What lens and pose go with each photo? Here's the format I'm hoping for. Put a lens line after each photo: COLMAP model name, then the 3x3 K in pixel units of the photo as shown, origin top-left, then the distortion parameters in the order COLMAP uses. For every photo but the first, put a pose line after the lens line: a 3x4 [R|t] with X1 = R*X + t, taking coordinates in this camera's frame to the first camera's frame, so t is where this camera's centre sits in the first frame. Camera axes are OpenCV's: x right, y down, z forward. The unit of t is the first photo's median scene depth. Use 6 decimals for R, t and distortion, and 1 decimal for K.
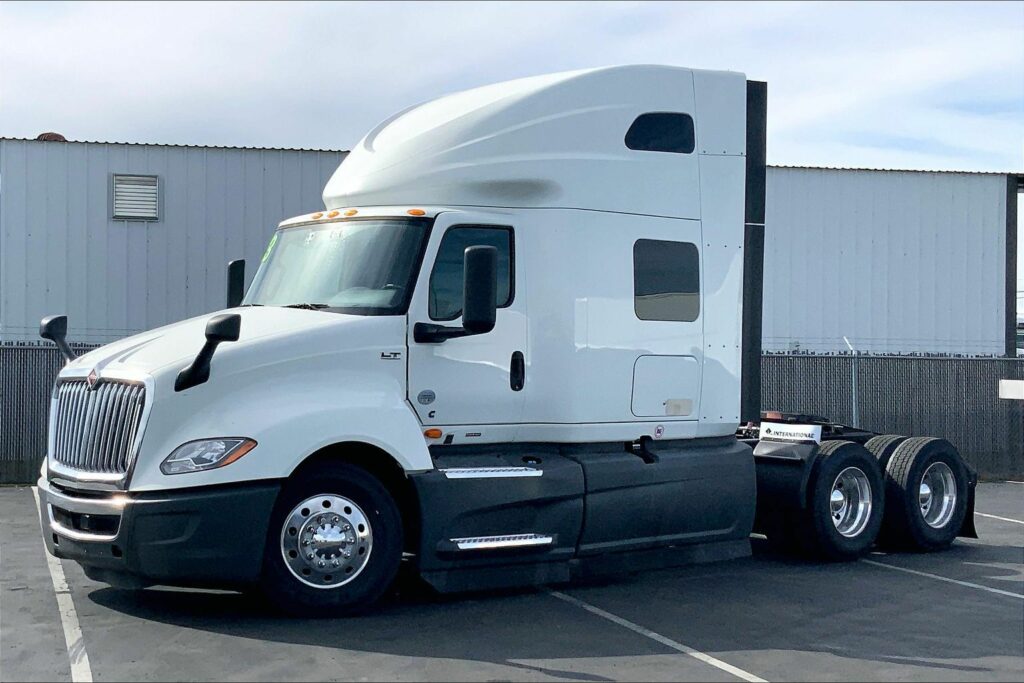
lens RADIAL K [[1362.5, 0, 512.0], [0, 1362.5, 341.5], [0, 0, 1]] dist [-0.055444, -0.010391]
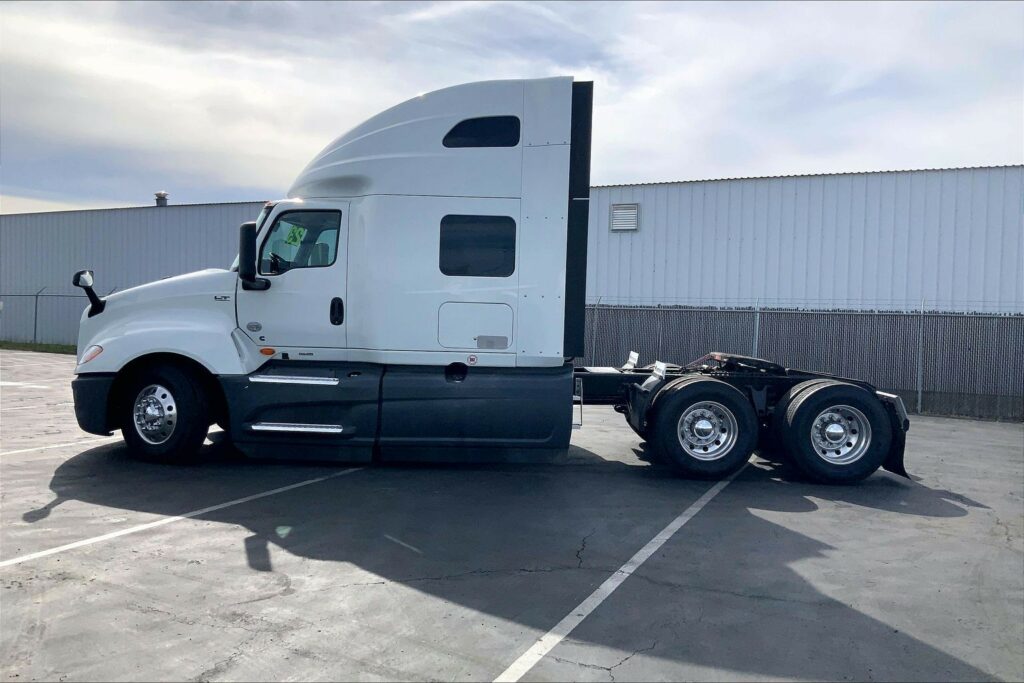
lens RADIAL K [[778.5, 0, 512.0], [0, 778.5, 341.5], [0, 0, 1]] dist [0.002236, -0.000831]
pose [[0.820680, 0.036413, -0.570227, 0.588175], [-0.011074, 0.998794, 0.047842, 0.011636], [0.571281, -0.032948, 0.820093, 0.410391]]
